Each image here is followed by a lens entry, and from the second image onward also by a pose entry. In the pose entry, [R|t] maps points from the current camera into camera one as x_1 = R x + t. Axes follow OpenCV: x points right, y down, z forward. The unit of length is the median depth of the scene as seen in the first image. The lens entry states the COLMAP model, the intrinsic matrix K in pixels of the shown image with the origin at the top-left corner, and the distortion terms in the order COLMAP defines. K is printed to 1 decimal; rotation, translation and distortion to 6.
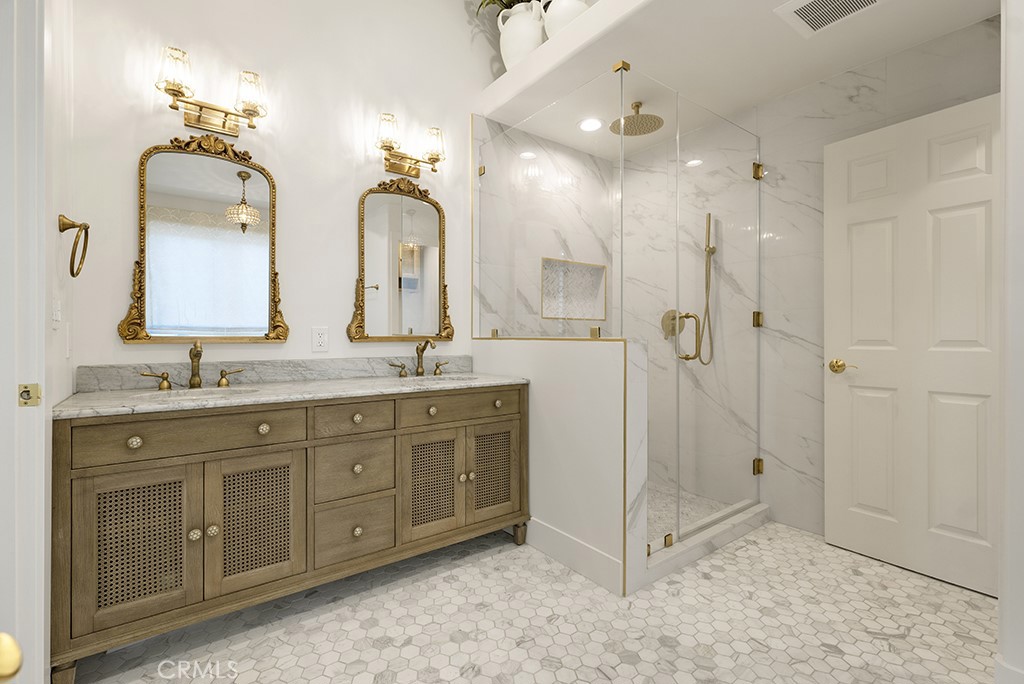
lens RADIAL K [[460.3, 0, 507.9], [0, 460.3, 339.3], [0, 0, 1]] dist [0.002455, 0.000172]
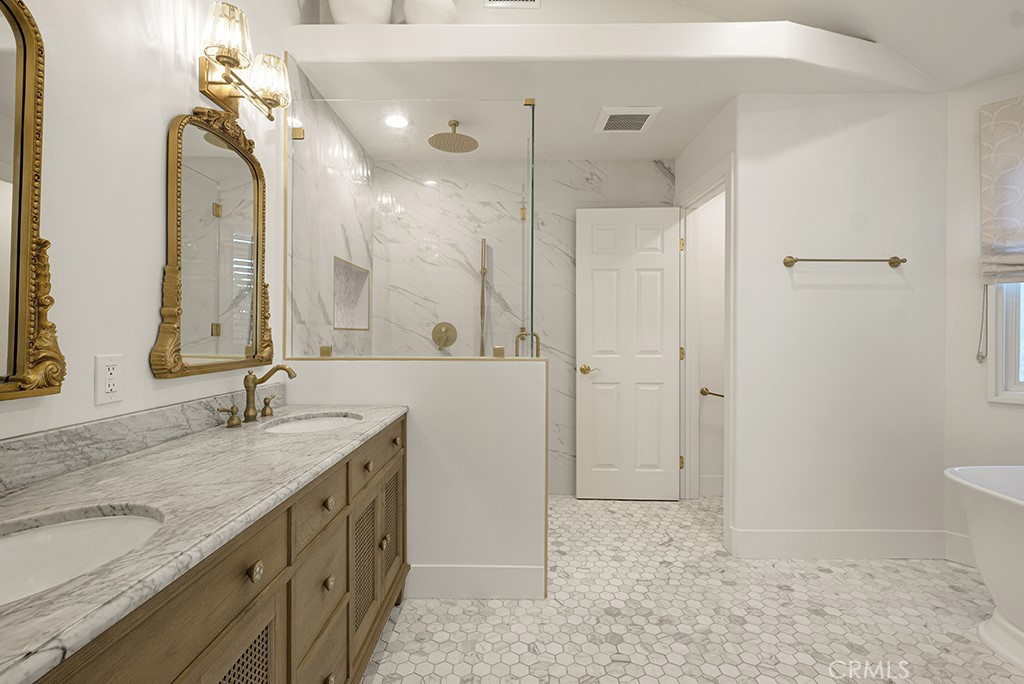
lens RADIAL K [[464.5, 0, 508.8], [0, 464.5, 334.5], [0, 0, 1]] dist [0.003998, 0.000084]
pose [[0.610652, -0.001155, 0.791898, -0.585354], [0.004323, 0.999989, -0.001876, -0.049733], [-0.791887, 0.004569, 0.610650, 0.353313]]
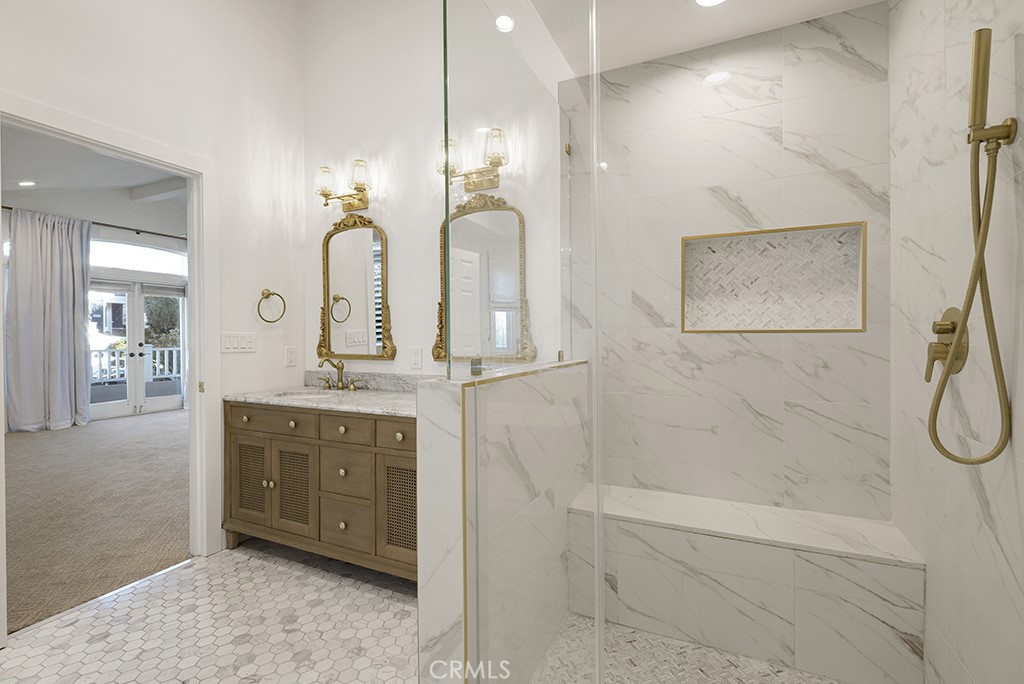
lens RADIAL K [[460.3, 0, 507.9], [0, 460.3, 339.3], [0, 0, 1]] dist [0.002455, 0.000172]
pose [[0.464654, 0.004438, -0.885481, 0.784461], [-0.001796, 0.999990, 0.004070, -0.055793], [0.885491, -0.000301, 0.464657, 0.710024]]
